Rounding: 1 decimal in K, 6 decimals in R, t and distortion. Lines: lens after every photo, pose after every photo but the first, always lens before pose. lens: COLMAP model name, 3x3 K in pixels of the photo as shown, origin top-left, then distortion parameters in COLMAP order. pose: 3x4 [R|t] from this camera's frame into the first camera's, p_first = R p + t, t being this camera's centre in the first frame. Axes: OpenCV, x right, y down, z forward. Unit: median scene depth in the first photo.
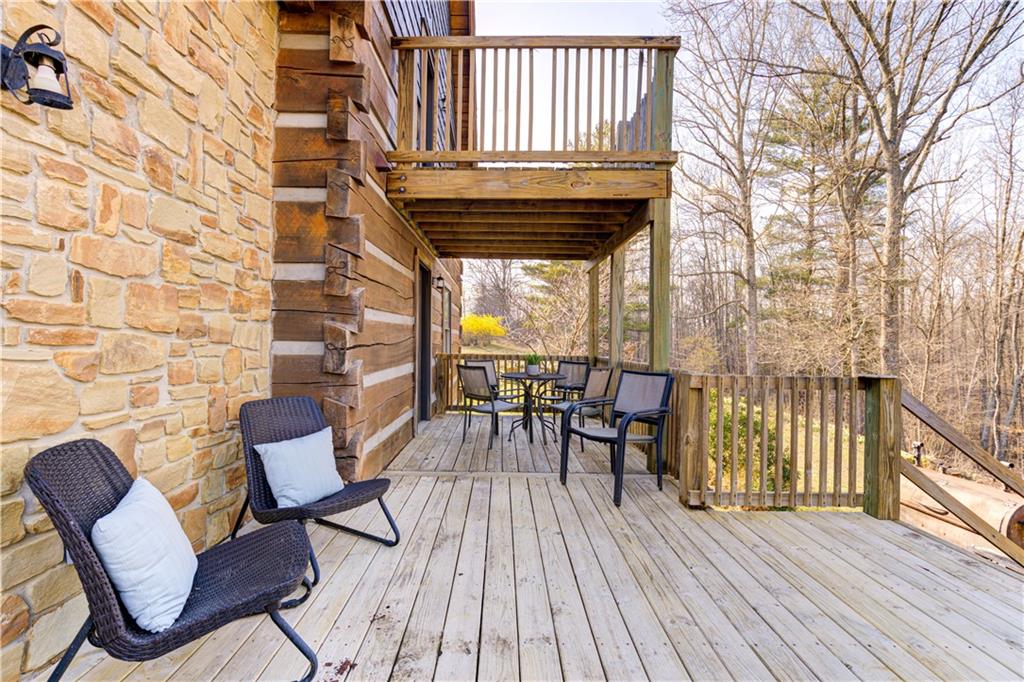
lens RADIAL K [[465.5, 0, 512.0], [0, 465.5, 341.0], [0, 0, 1]] dist [-0.018757, 0.012968]
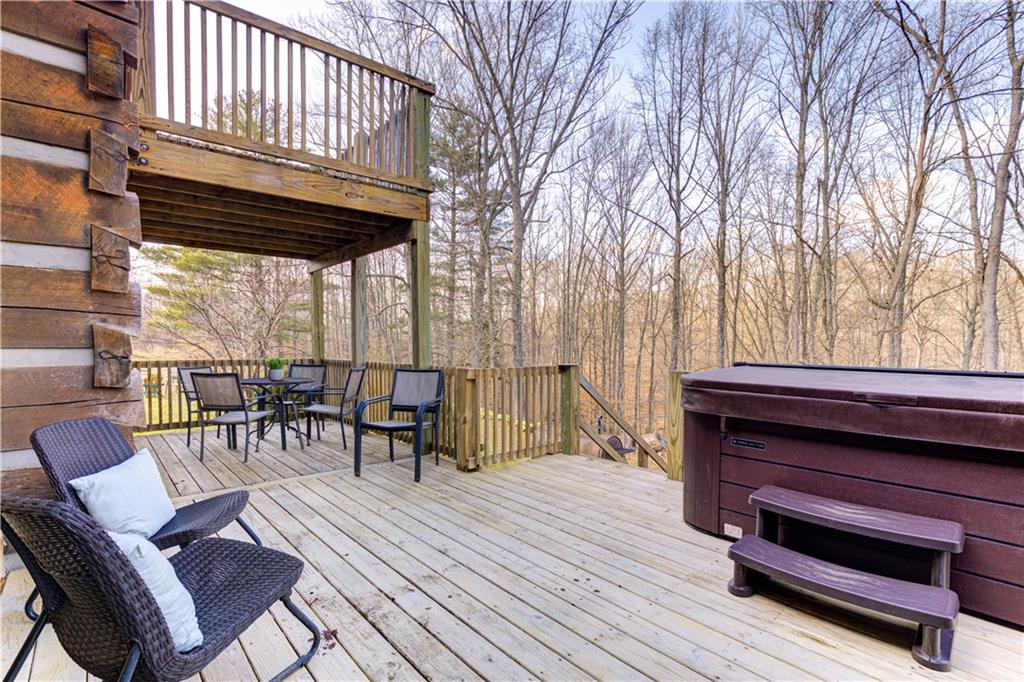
lens RADIAL K [[478.0, 0, 511.8], [0, 478.0, 356.1], [0, 0, 1]] dist [-0.000195, -0.000003]
pose [[0.758140, -0.029313, 0.651432, -0.343486], [0.009398, 0.999377, 0.034032, -0.006385], [-0.652024, -0.019679, 0.757943, -0.076983]]
